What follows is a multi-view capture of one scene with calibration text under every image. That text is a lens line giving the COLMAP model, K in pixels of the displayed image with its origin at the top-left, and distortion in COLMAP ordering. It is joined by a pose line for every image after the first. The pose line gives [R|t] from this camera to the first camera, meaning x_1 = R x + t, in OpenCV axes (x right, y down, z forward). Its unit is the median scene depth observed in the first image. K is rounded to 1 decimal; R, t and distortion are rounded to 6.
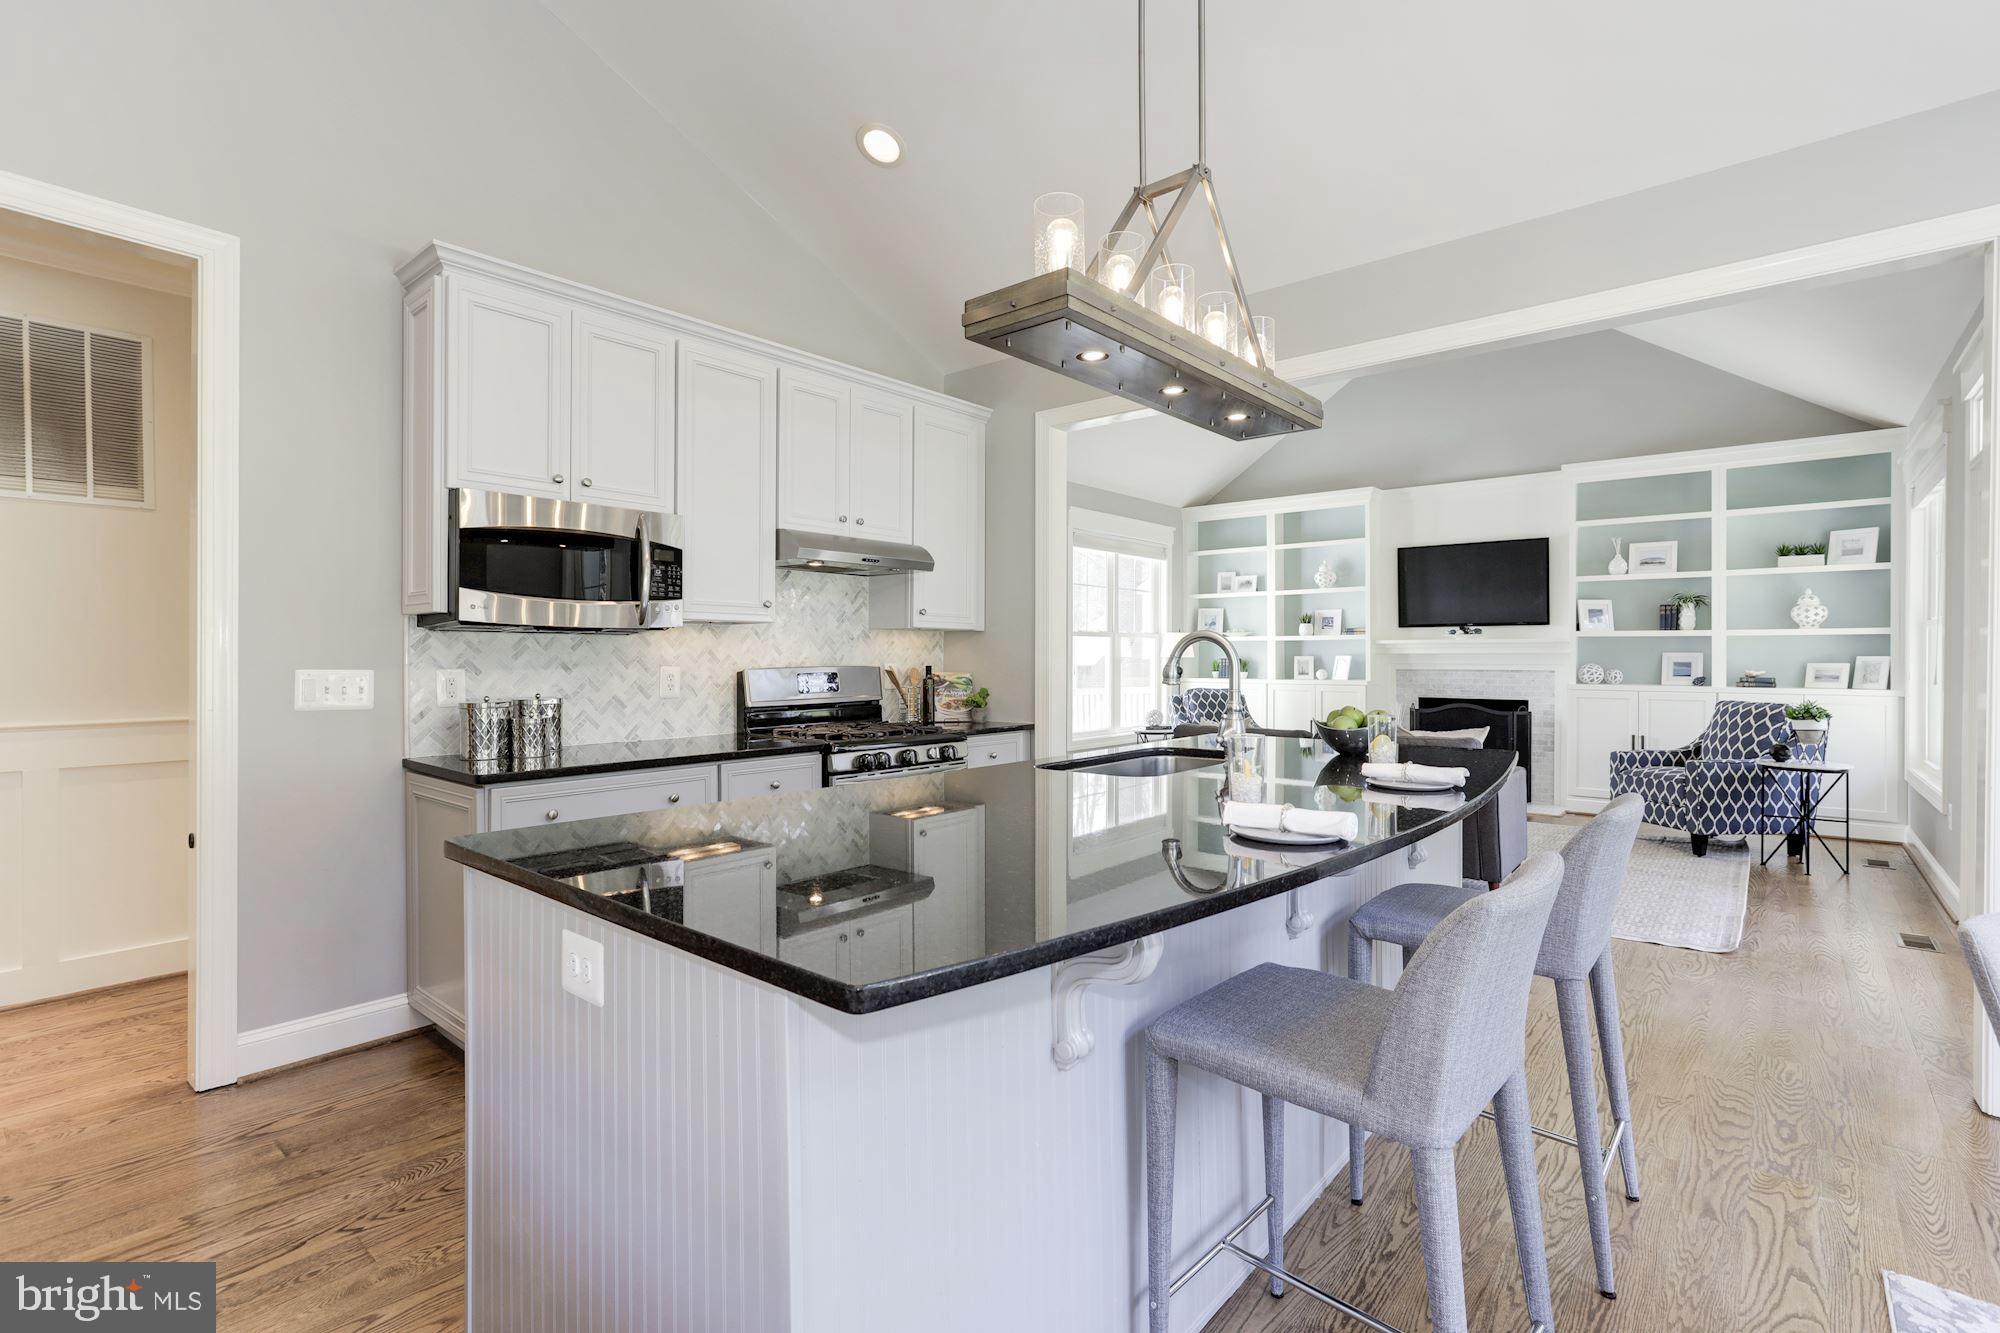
lens RADIAL K [[967.2, 0, 986.6], [0, 967.2, 657.7], [0, 0, 1]] dist [-0.002921, 0.000031]
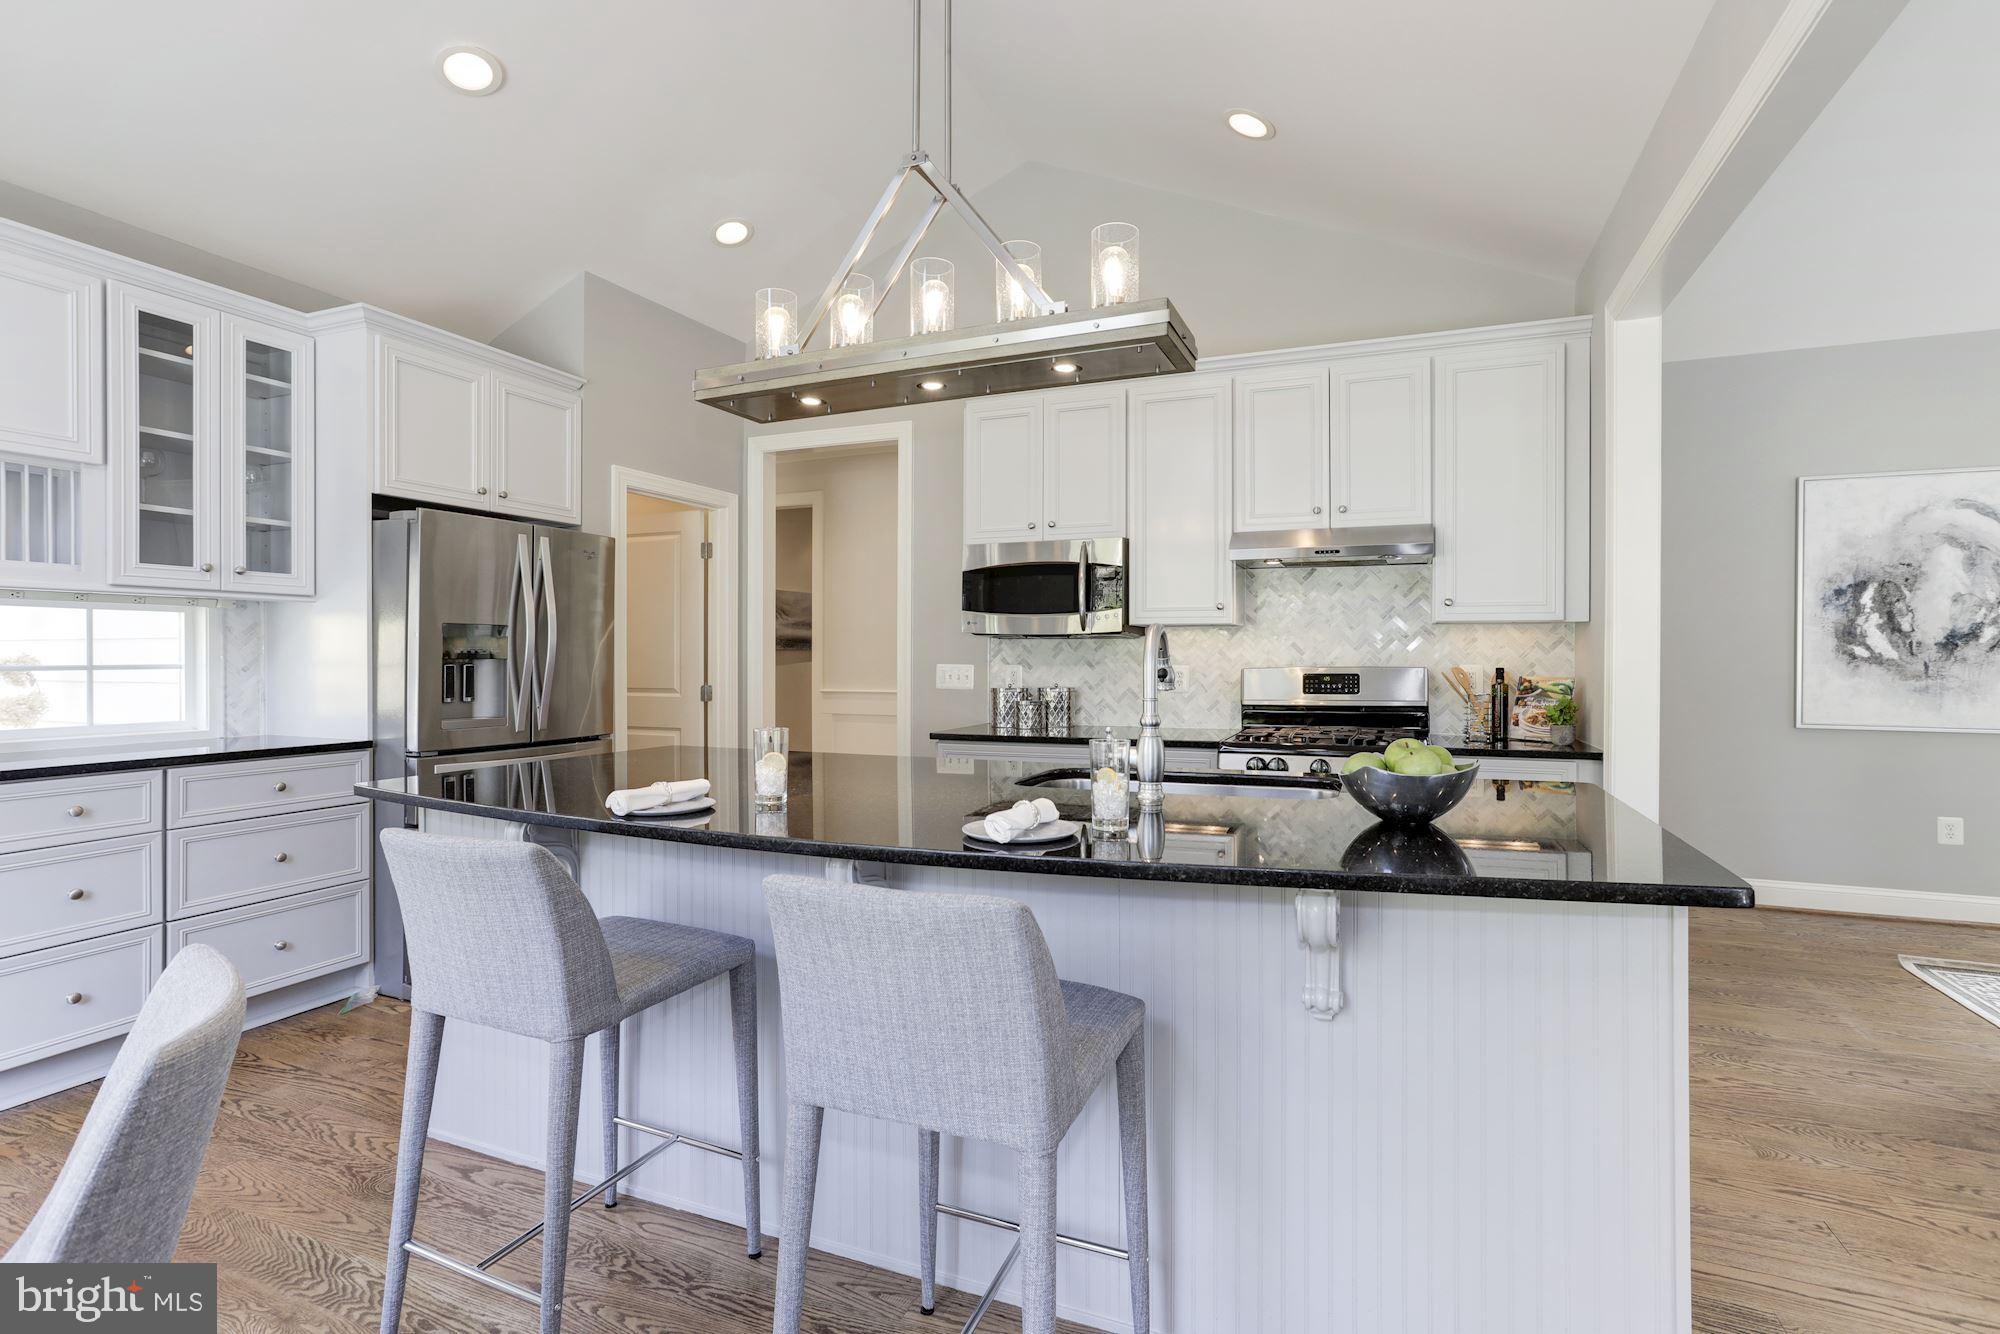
lens RADIAL K [[967.2, 0, 986.6], [0, 967.2, 658.2], [0, 0, 1]] dist [-0.002921, 0.000031]
pose [[0.330175, 0.004203, -0.943910, 0.709392], [-0.000297, 0.999991, 0.004348, -0.003962], [0.943920, -0.001155, 0.330174, 0.431182]]
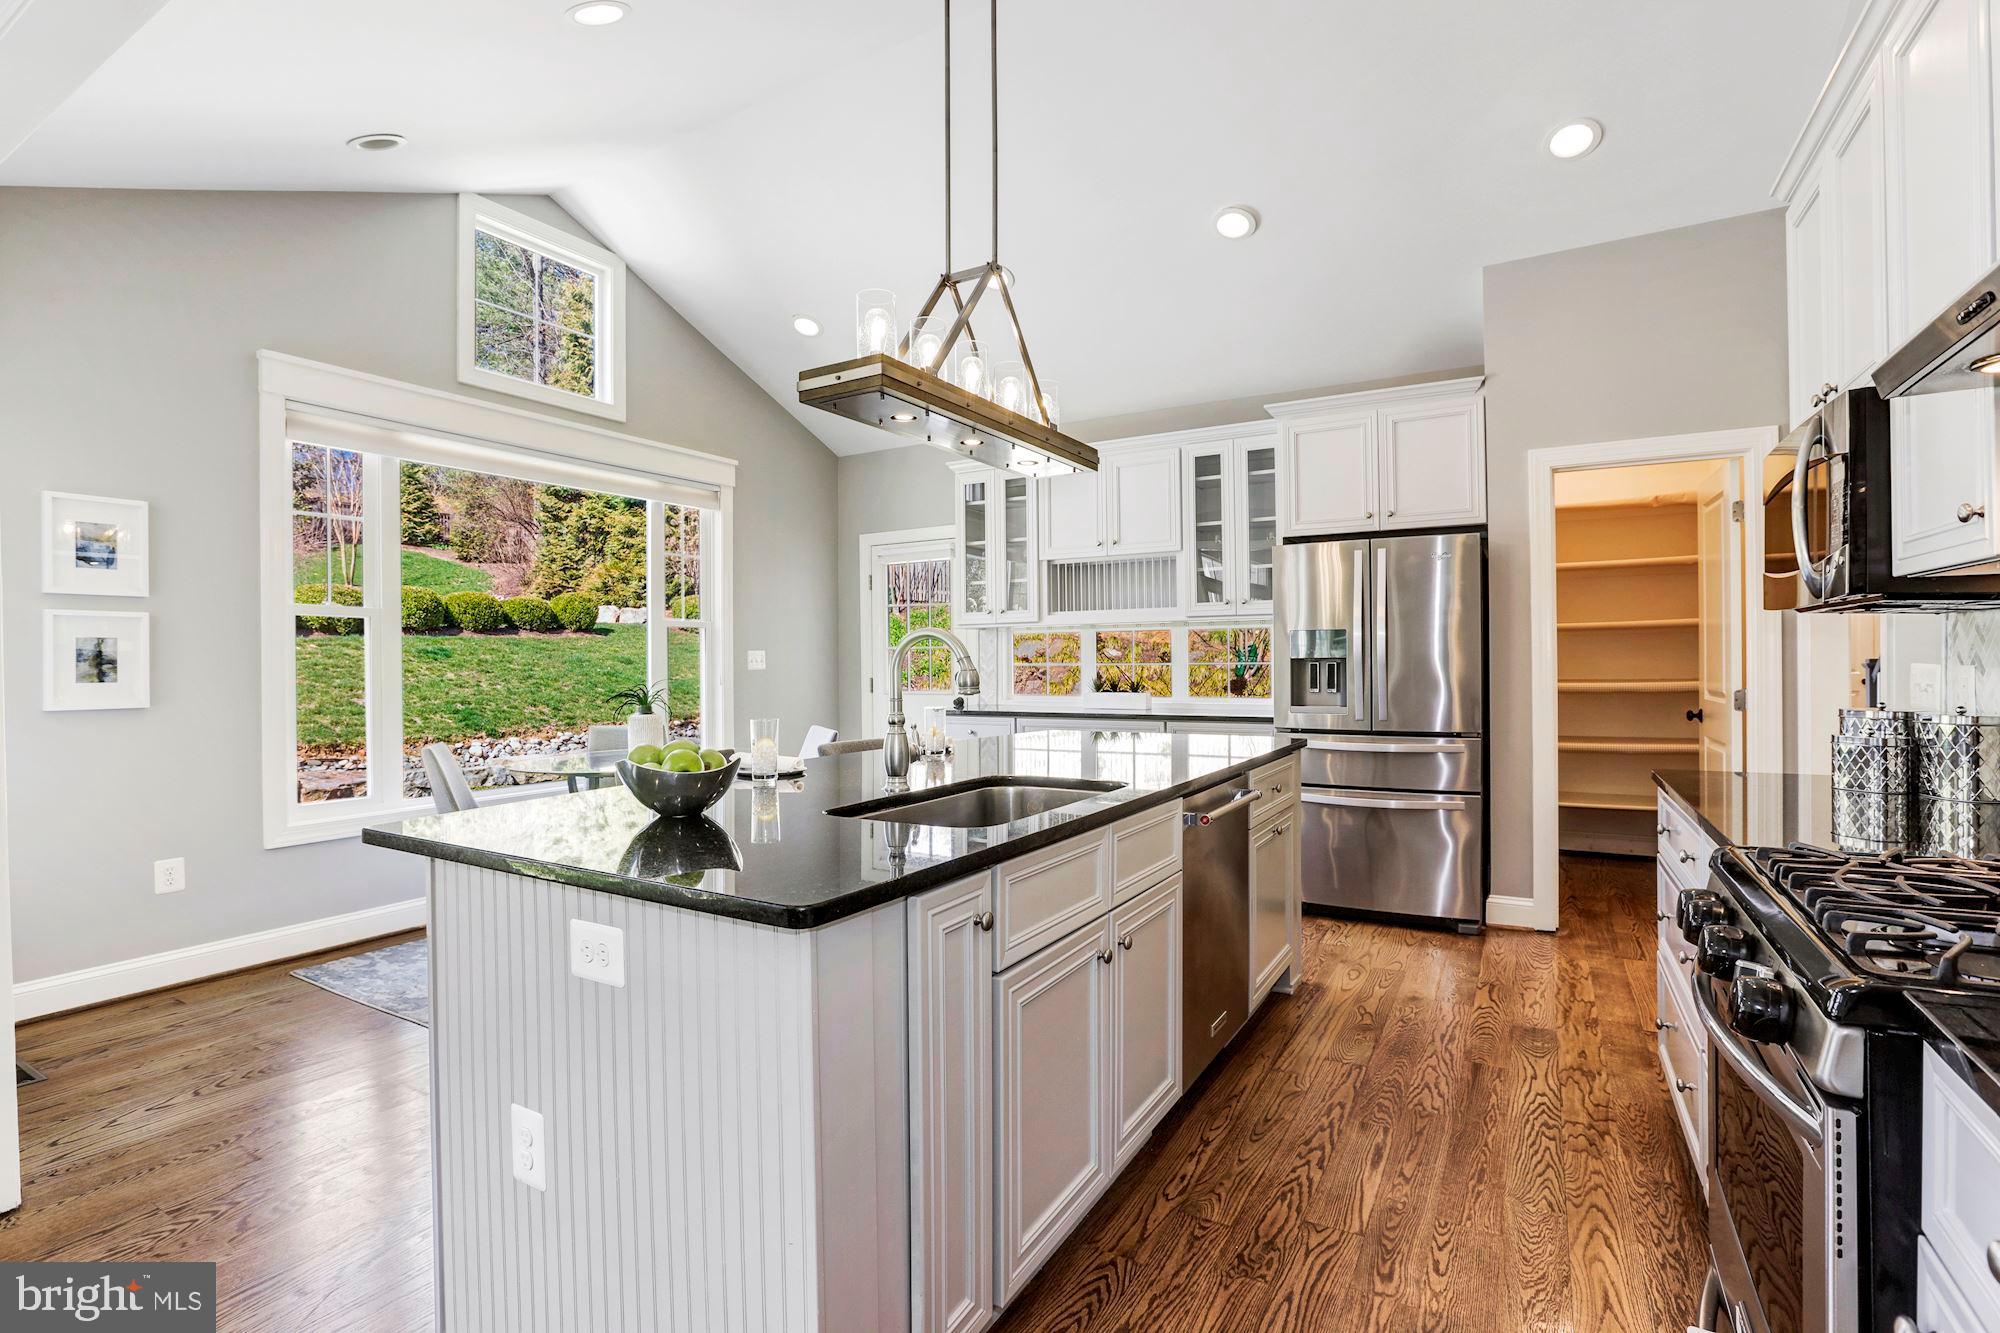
lens RADIAL K [[933.7, 0, 1006.6], [0, 933.7, 662.1], [0, 0, 1]] dist [-0.002285, 0.000830]
pose [[-0.977668, 0.010449, -0.209897, 0.237670], [0.010131, 0.999945, 0.002590, 0.001001], [0.209913, 0.000406, -0.977720, 1.358048]]
